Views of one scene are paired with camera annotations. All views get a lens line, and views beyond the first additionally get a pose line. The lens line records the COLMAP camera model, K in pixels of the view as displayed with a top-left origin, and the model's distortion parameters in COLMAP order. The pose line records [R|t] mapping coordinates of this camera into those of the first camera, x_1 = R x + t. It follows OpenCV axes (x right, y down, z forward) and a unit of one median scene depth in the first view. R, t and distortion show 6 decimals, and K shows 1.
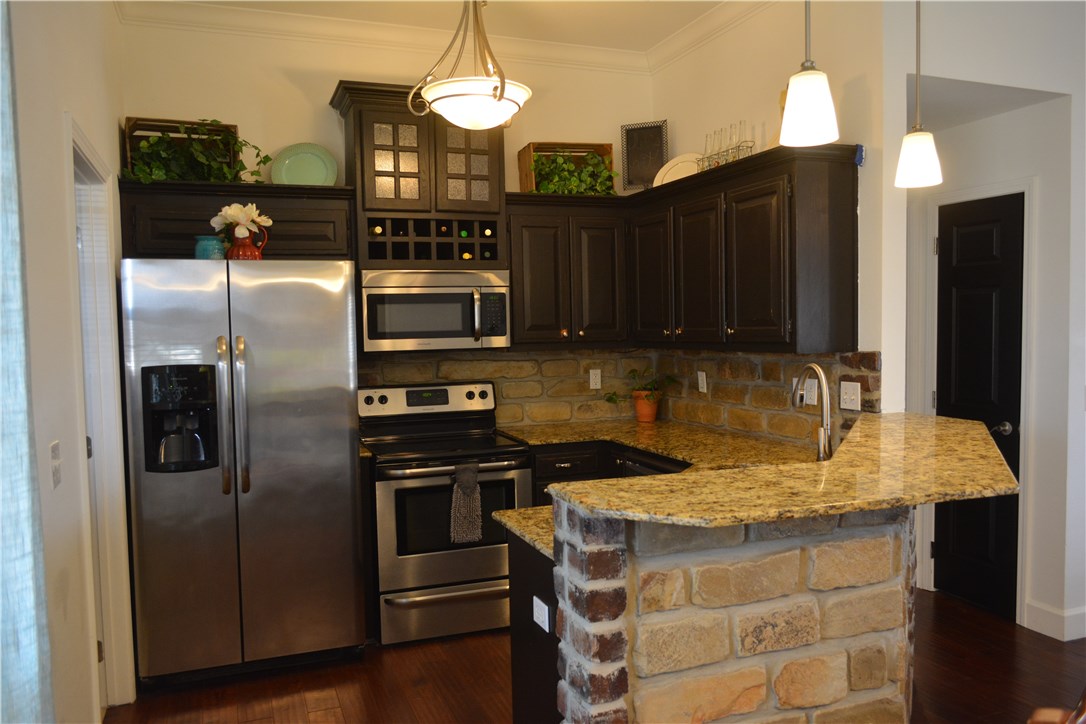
lens RADIAL K [[844.8, 0, 545.8], [0, 844.8, 364.2], [0, 0, 1]] dist [-0.008735, 0.005385]
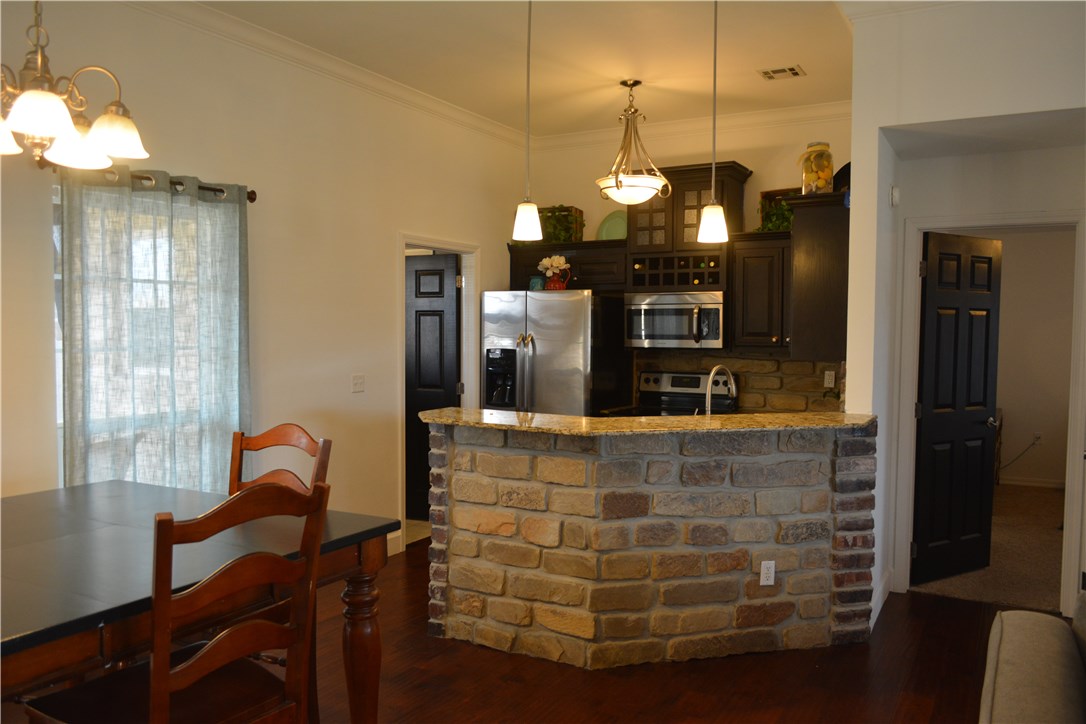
lens RADIAL K [[844.8, 0, 541.0], [0, 844.8, 363.2], [0, 0, 1]] dist [-0.008735, 0.005385]
pose [[0.628701, 0.054182, -0.775757, 0.843653], [-0.053510, 0.998220, 0.026353, -0.016766], [0.775804, 0.024943, 0.630481, -0.076952]]
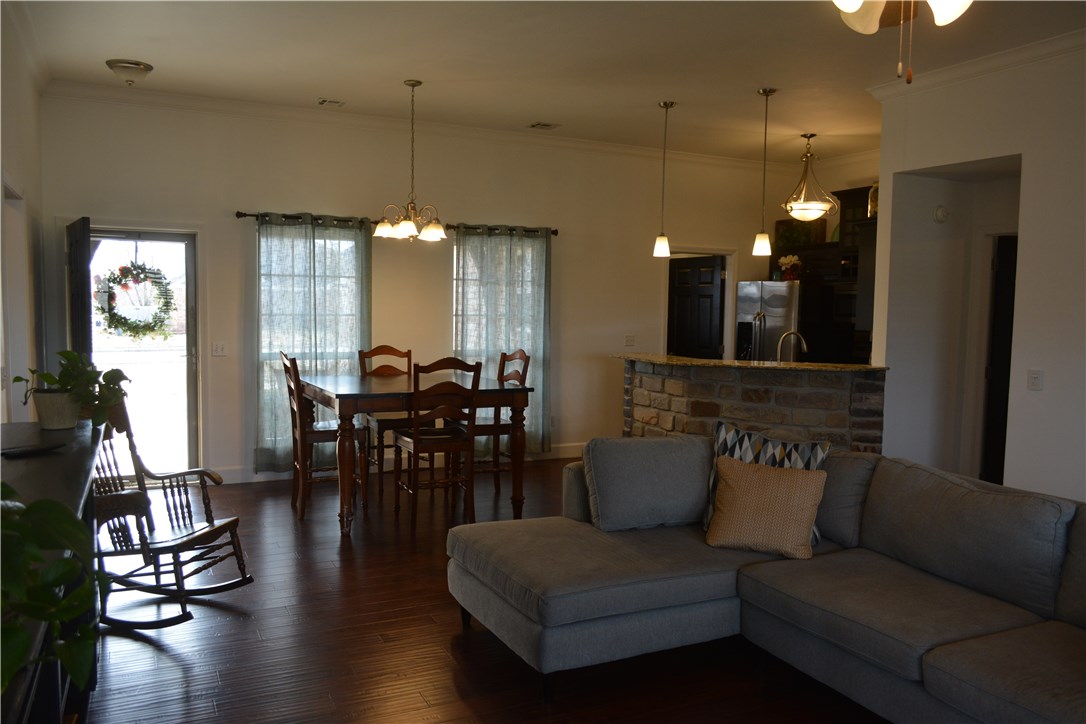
lens RADIAL K [[844.8, 0, 541.5], [0, 844.8, 364.4], [0, 0, 1]] dist [-0.008735, 0.005385]
pose [[0.087427, 0.092046, -0.991909, 1.700186], [-0.062694, 0.994257, 0.086738, -0.044697], [0.994196, 0.054604, 0.092696, 0.107803]]
